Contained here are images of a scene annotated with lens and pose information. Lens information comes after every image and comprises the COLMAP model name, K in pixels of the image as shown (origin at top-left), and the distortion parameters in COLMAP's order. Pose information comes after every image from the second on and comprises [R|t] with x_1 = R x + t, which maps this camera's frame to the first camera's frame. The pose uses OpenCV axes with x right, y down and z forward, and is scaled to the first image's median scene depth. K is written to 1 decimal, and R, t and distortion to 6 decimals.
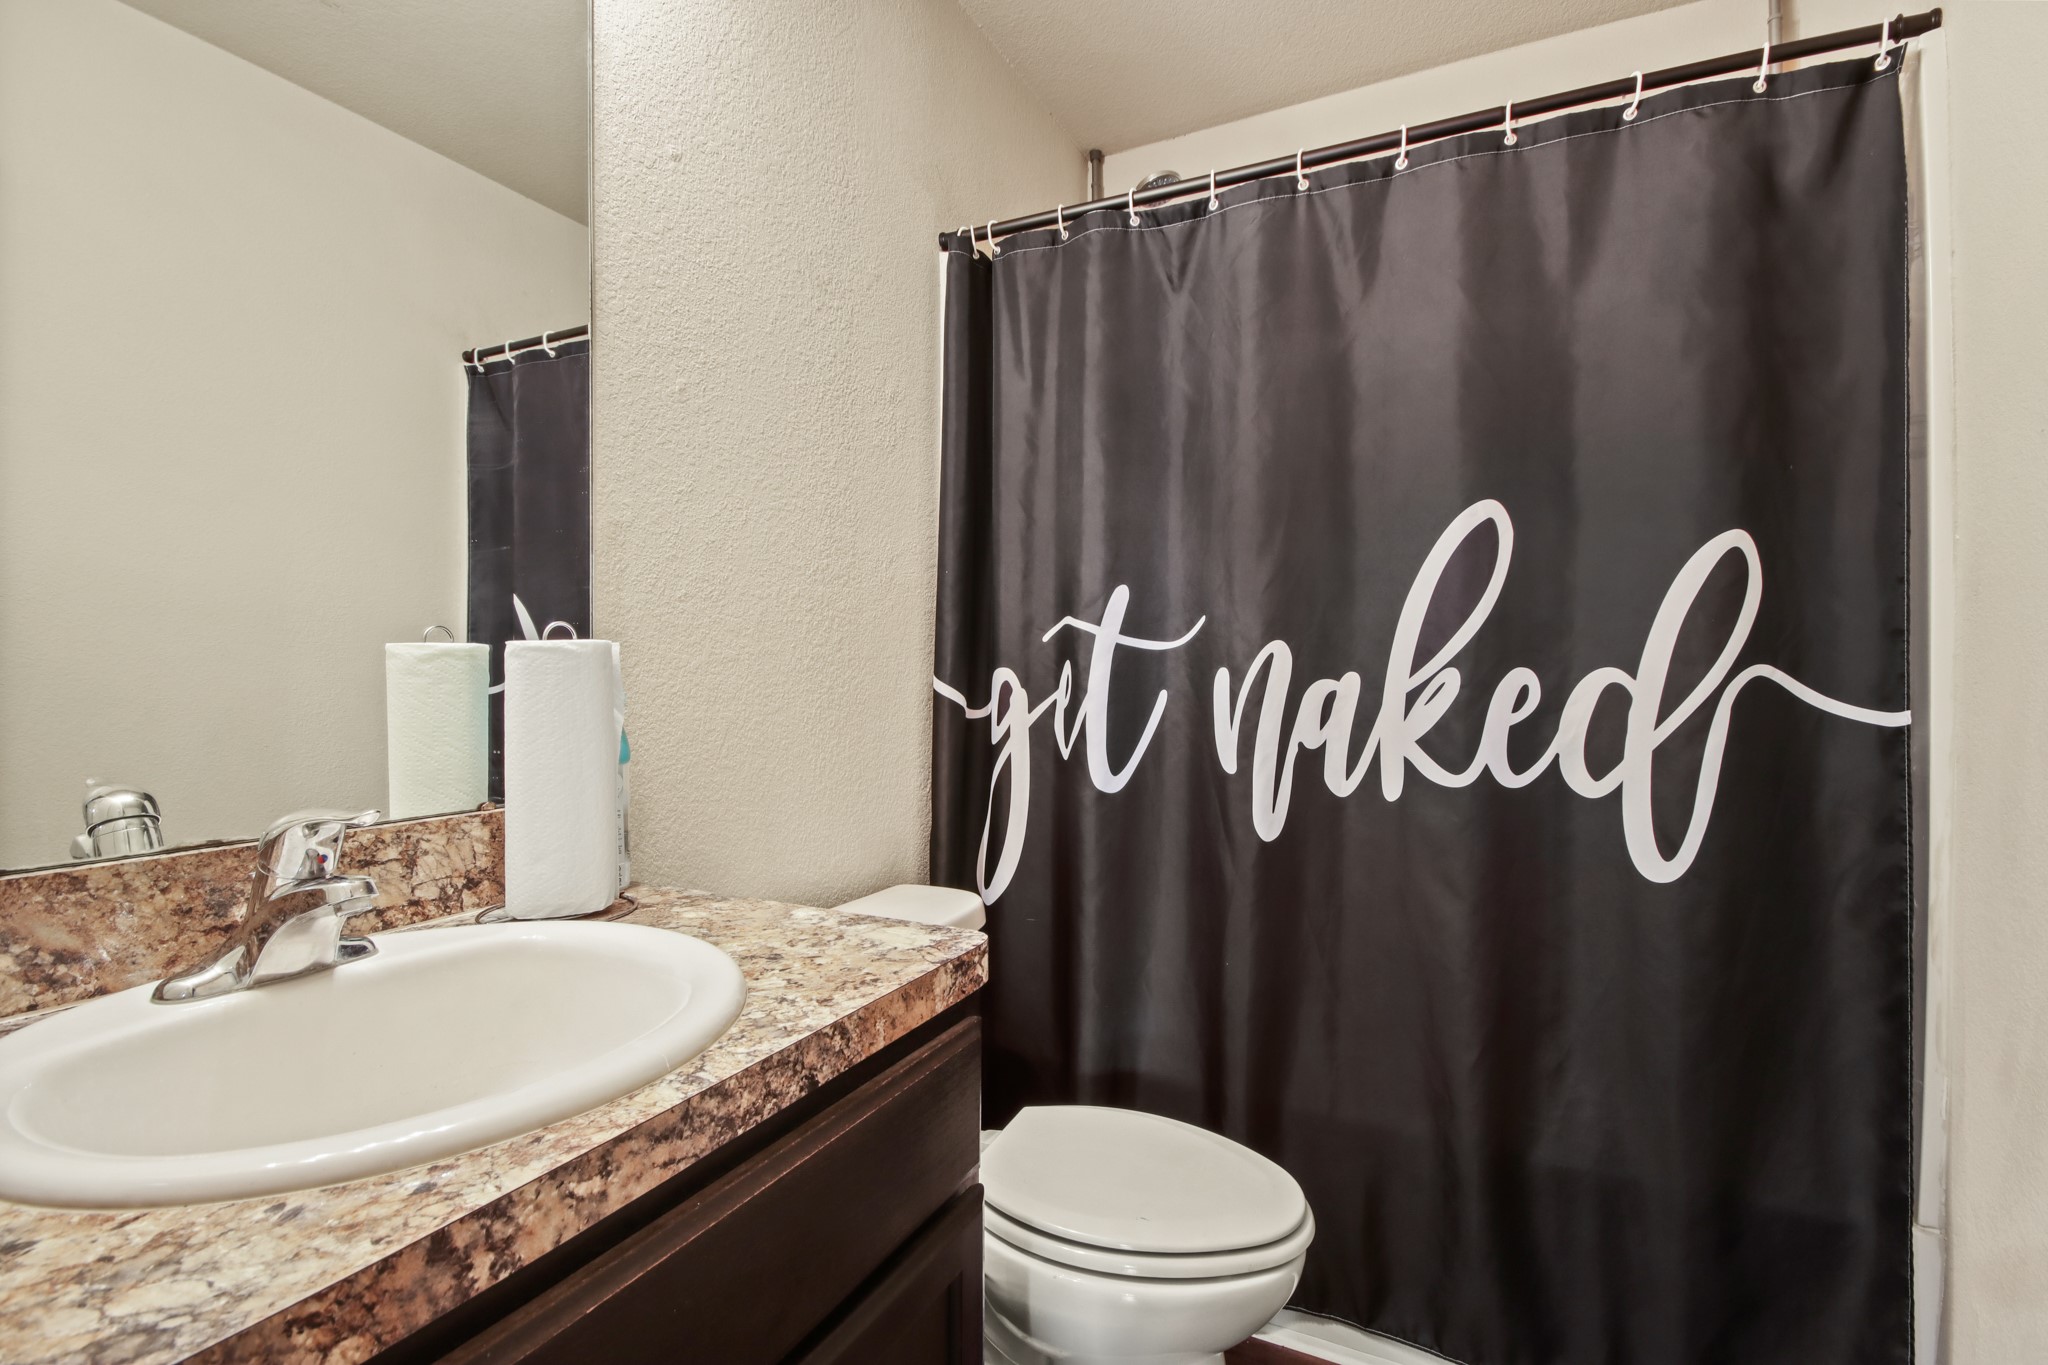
lens RADIAL K [[958.9, 0, 1025.9], [0, 958.9, 677.3], [0, 0, 1]] dist [-0.000446, -0.001714]
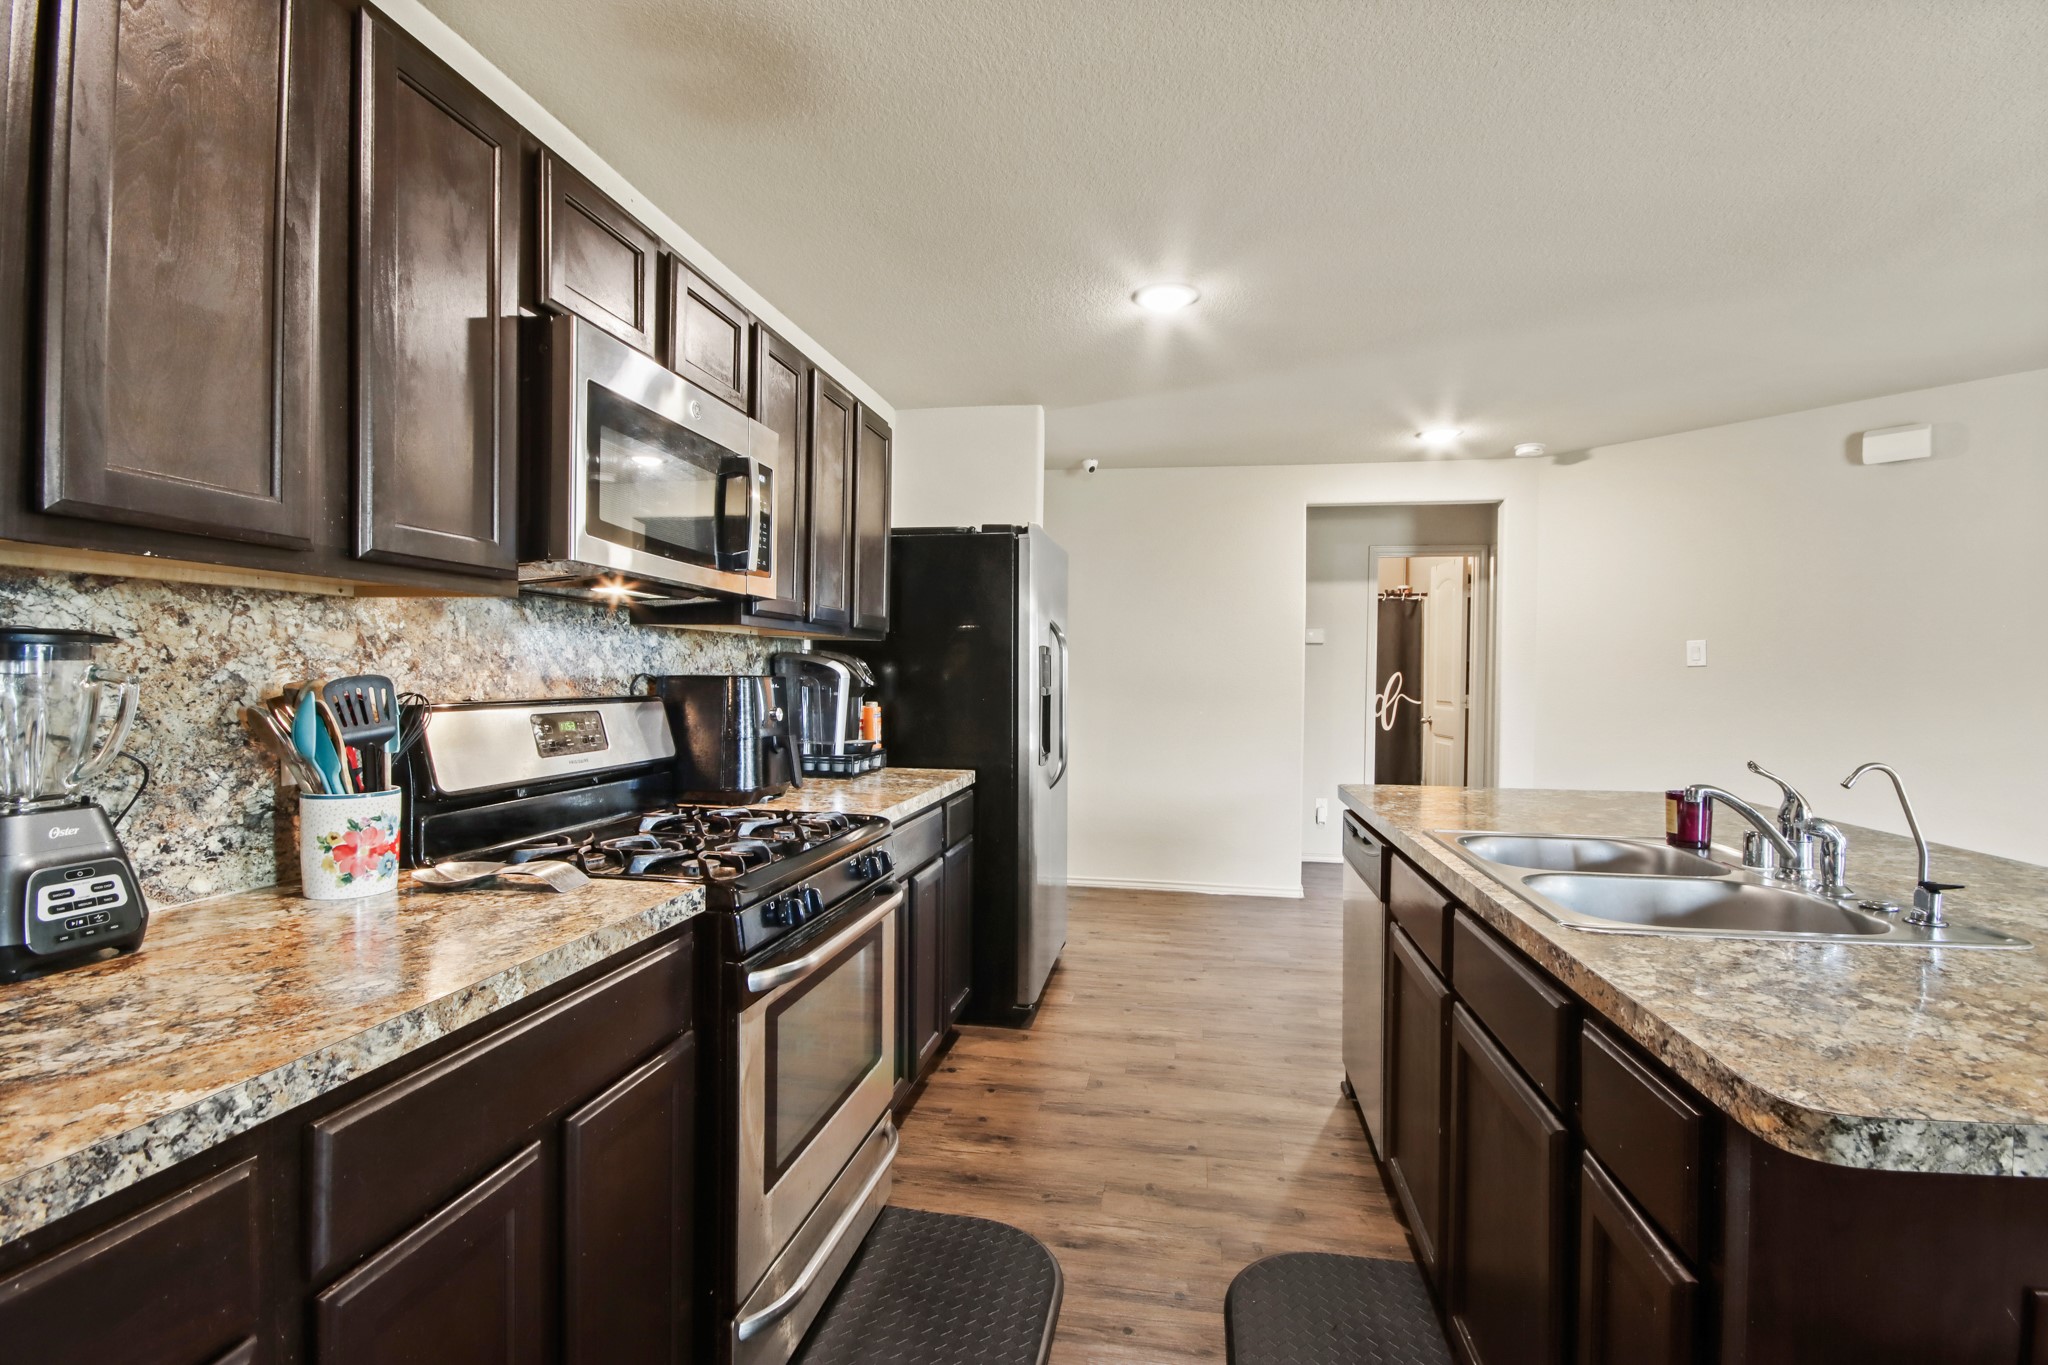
lens RADIAL K [[958.9, 0, 1022.9], [0, 958.9, 682.2], [0, 0, 1]] dist [-0.000446, -0.001714]
pose [[0.961791, 0.010864, 0.273569, -3.257036], [-0.011971, 0.999926, 0.002379, -0.075337], [-0.273523, -0.005563, 0.961849, -4.255395]]
